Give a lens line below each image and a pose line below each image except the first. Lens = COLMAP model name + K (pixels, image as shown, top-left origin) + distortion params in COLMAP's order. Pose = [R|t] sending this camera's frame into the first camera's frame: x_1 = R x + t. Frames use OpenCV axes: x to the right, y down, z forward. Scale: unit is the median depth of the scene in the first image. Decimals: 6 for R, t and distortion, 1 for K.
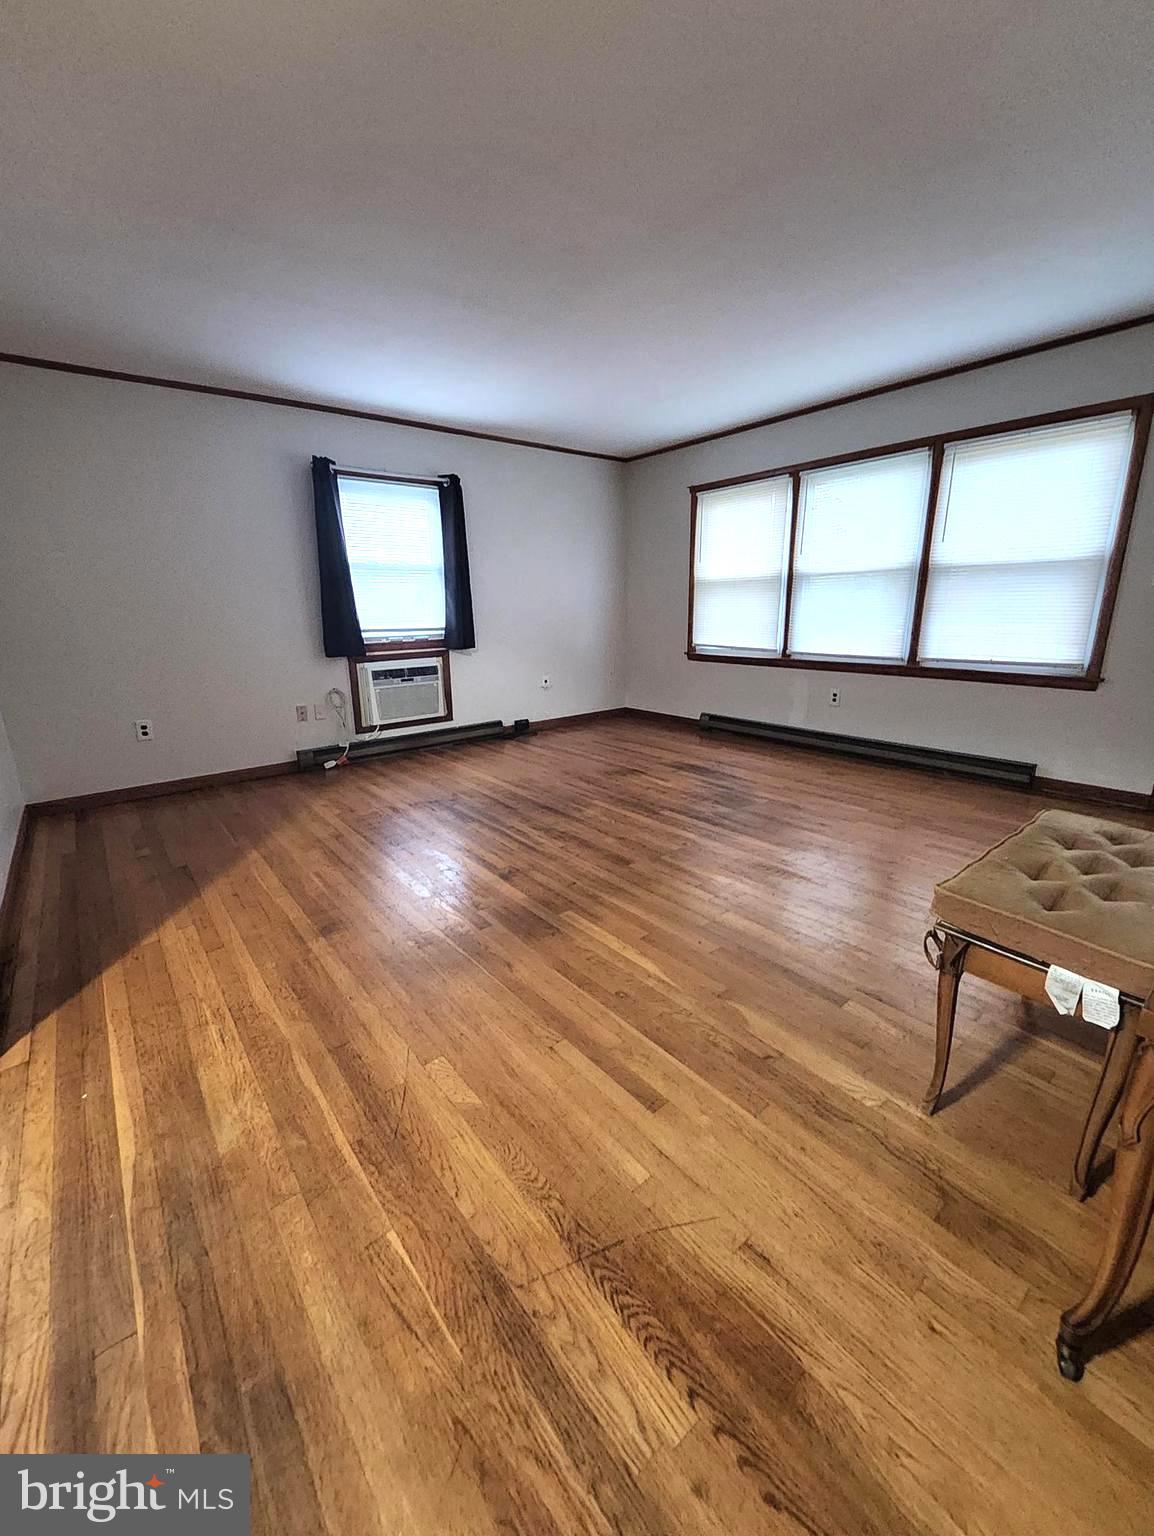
lens RADIAL K [[614.8, 0, 577.5], [0, 614.8, 773.6], [0, 0, 1]] dist [0.006982, -0.001235]
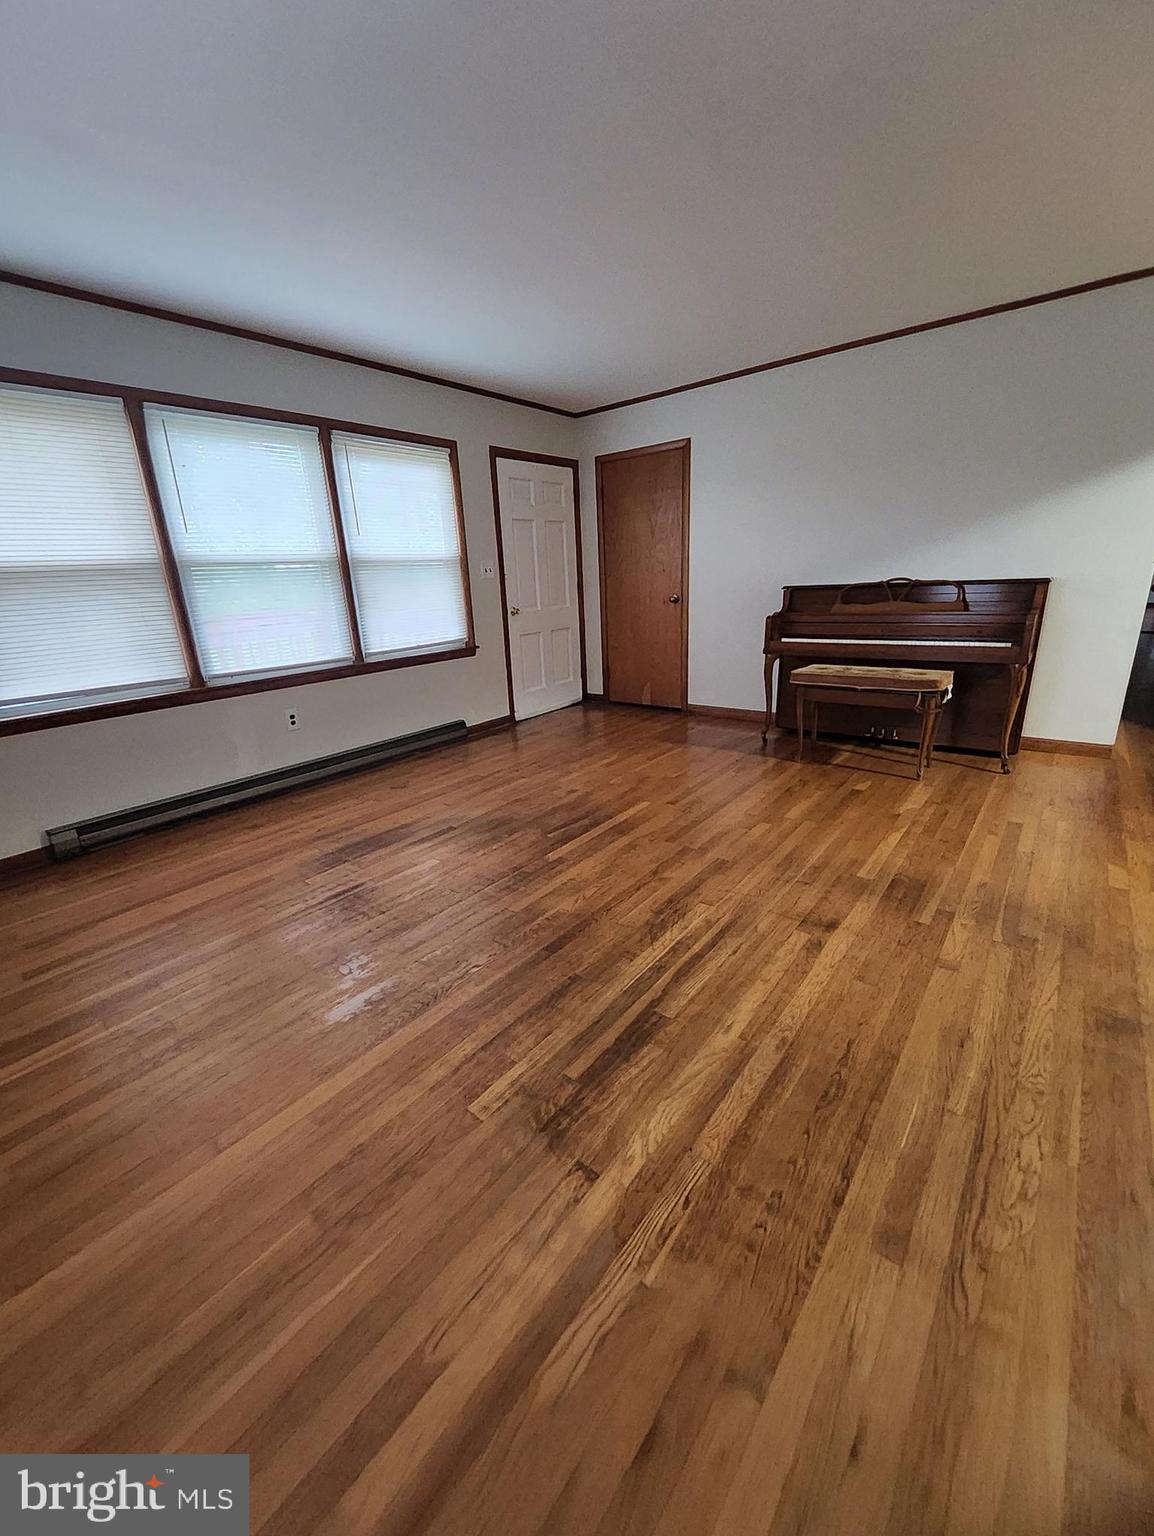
lens RADIAL K [[614.8, 0, 570.5], [0, 614.8, 760.0], [0, 0, 1]] dist [0.006982, -0.001235]
pose [[-0.209903, -0.249183, 0.945436, -0.550356], [0.316142, 0.897735, 0.306800, -0.269282], [-0.925200, 0.363290, -0.109660, 0.999990]]
